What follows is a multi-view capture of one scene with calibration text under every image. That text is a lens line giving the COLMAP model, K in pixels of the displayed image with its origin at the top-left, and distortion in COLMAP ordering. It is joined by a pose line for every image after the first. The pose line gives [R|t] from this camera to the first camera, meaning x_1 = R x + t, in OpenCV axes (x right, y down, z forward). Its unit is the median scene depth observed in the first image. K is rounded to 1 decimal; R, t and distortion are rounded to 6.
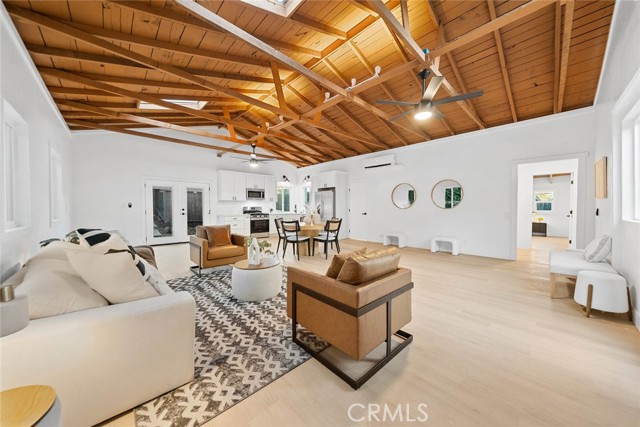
lens RADIAL K [[222.4, 0, 325.8], [0, 222.4, 211.2], [0, 0, 1]] dist [-0.001498, -0.000291]
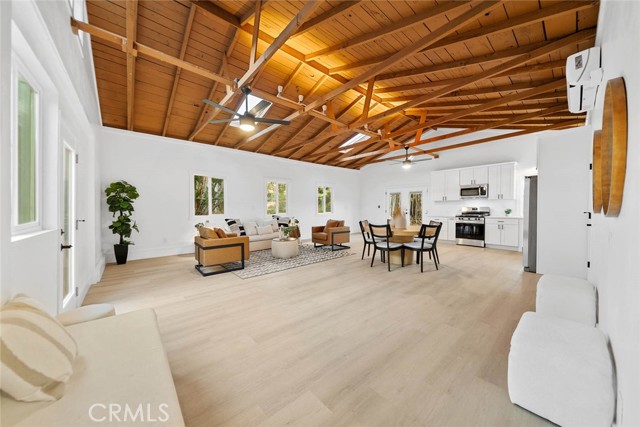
lens RADIAL K [[222.4, 0, 324.4], [0, 222.4, 216.9], [0, 0, 1]] dist [-0.001498, -0.000291]
pose [[-0.060226, 0.042940, -0.997261, 0.631049], [-0.013466, 0.998948, 0.043826, -0.015115], [0.998094, 0.016068, -0.059585, 0.600411]]
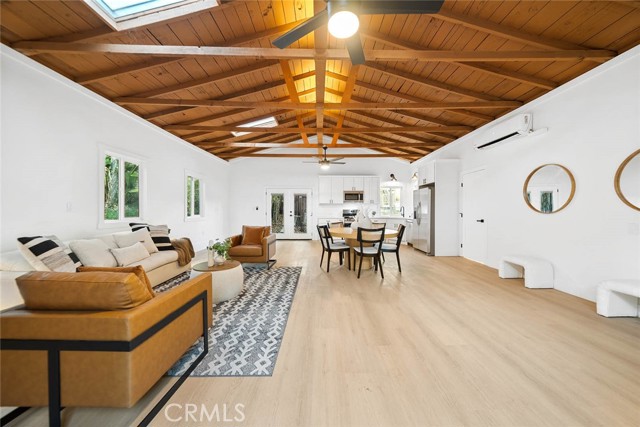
lens RADIAL K [[222.4, 0, 323.8], [0, 222.4, 210.8], [0, 0, 1]] dist [-0.001498, -0.000291]
pose [[0.721753, 0.005015, -0.692132, 0.309201], [-0.016169, 0.999823, -0.009616, -0.003773], [0.691962, 0.018131, 0.721707, 0.253090]]
